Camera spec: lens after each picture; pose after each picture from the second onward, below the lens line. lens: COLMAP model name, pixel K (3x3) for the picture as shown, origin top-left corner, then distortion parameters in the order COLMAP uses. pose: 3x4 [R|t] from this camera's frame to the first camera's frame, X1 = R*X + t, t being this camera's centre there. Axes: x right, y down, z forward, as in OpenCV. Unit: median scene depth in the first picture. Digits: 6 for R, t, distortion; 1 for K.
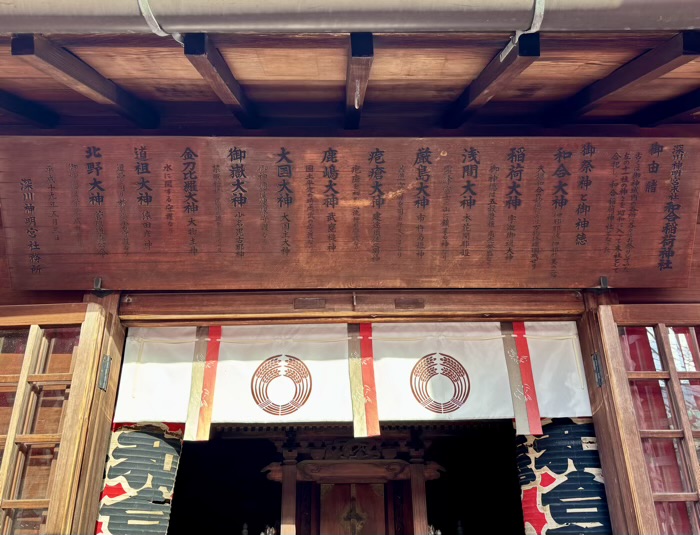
lens RADIAL K [[591.6, 0, 348.4], [0, 591.6, 239.5], [0, 0, 1]] dist [0.047272, -0.008313]
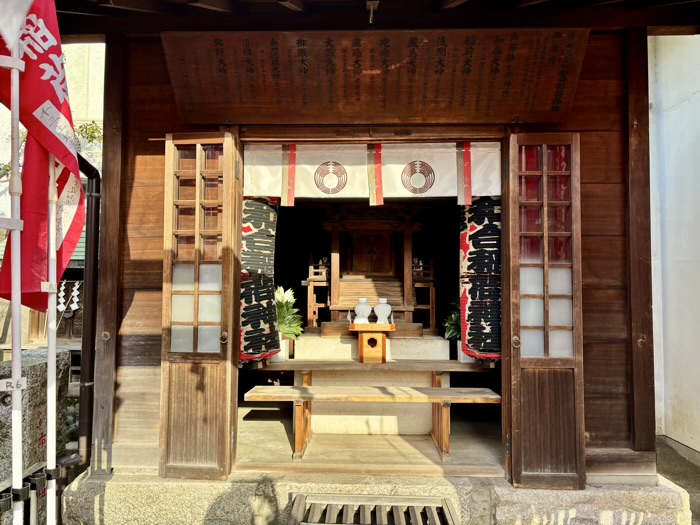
lens RADIAL K [[526.7, 0, 352.9], [0, 526.7, 260.4], [0, 0, 1]] dist [0.073882, -0.084655]
pose [[0.998685, 0.016757, -0.048452, 0.040035], [0.003292, 0.922166, 0.386781, -0.151606], [0.051162, -0.386432, 0.920898, -0.600201]]
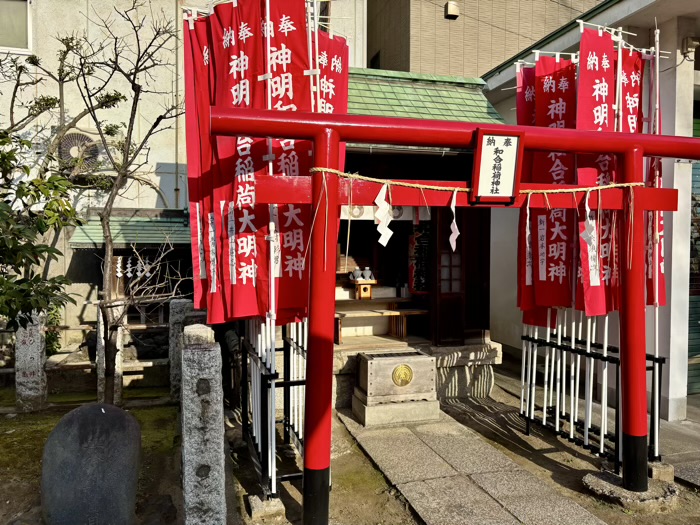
lens RADIAL K [[526.7, 0, 352.9], [0, 526.7, 260.4], [0, 0, 1]] dist [0.073882, -0.084655]
pose [[0.964629, 0.011743, 0.263351, -1.035889], [-0.128539, 0.893151, 0.430998, -0.934388], [-0.230151, -0.449604, 0.863068, -2.081980]]
